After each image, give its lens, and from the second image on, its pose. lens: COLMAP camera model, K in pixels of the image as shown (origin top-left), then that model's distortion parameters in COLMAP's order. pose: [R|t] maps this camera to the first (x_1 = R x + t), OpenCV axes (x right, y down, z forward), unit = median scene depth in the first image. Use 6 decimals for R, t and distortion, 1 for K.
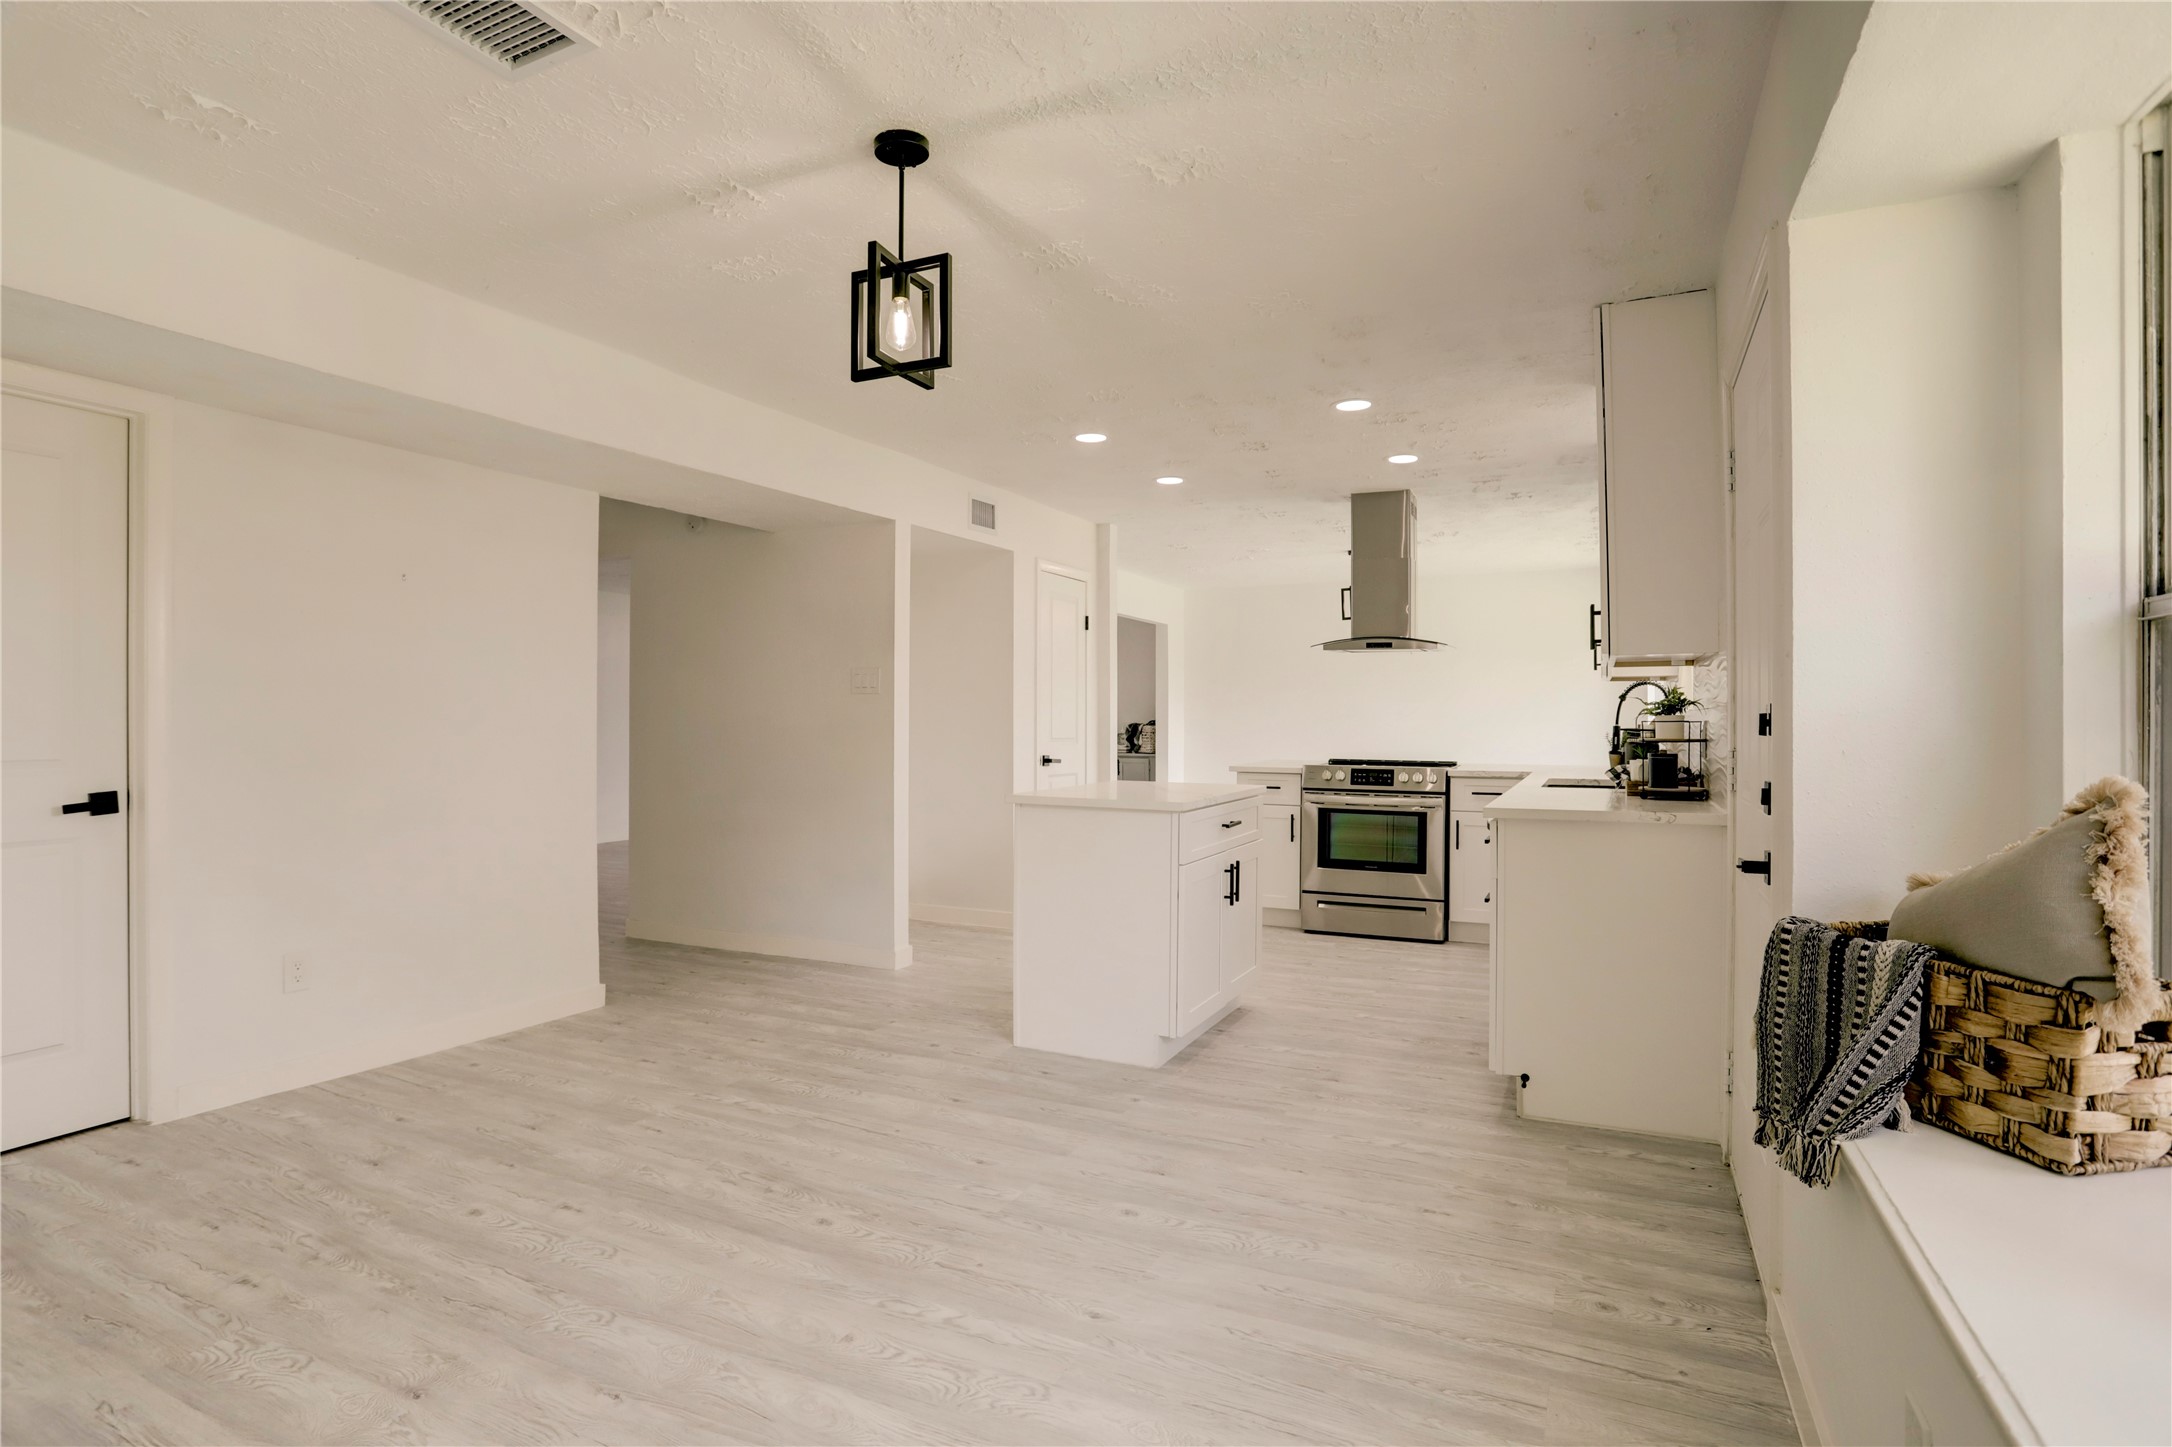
lens RADIAL K [[1065.1, 0, 1079.4], [0, 1065.1, 726.2], [0, 0, 1]] dist [-0.034808, 0.009018]
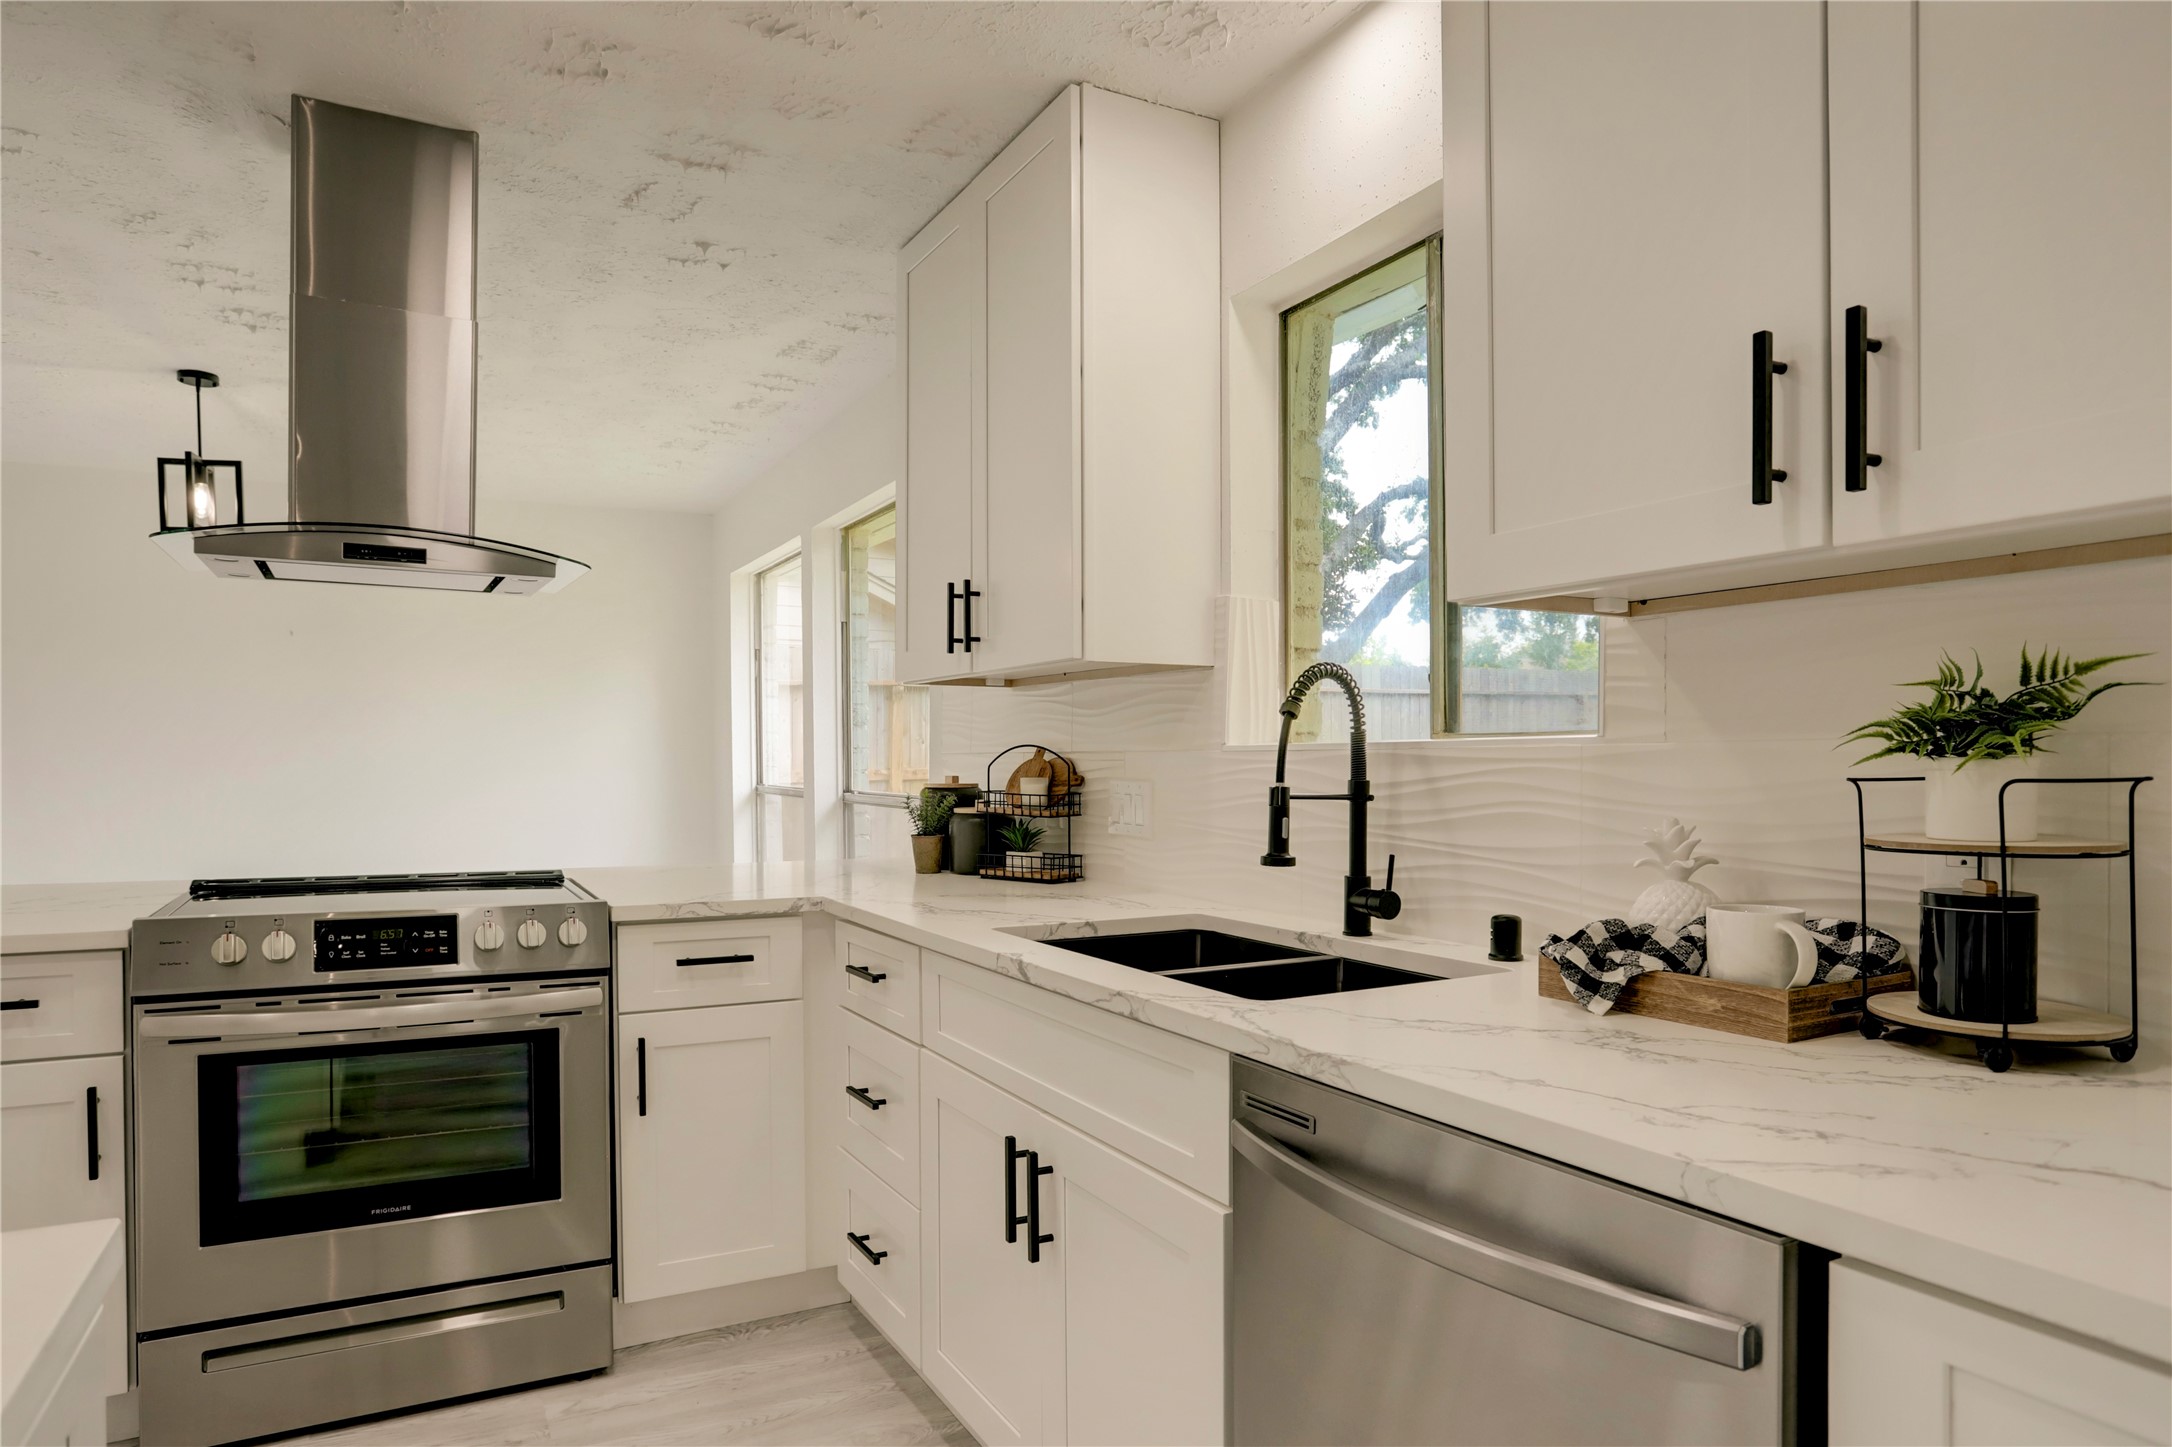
lens RADIAL K [[1269.6, 0, 1040.3], [0, 1269.6, 786.6], [0, 0, 1]] dist [-0.027464, 0.013304]
pose [[0.599241, -0.021908, 0.800269, 0.085769], [0.008056, 0.999740, 0.021337, -0.008110], [-0.800528, -0.006339, 0.599262, 0.618960]]
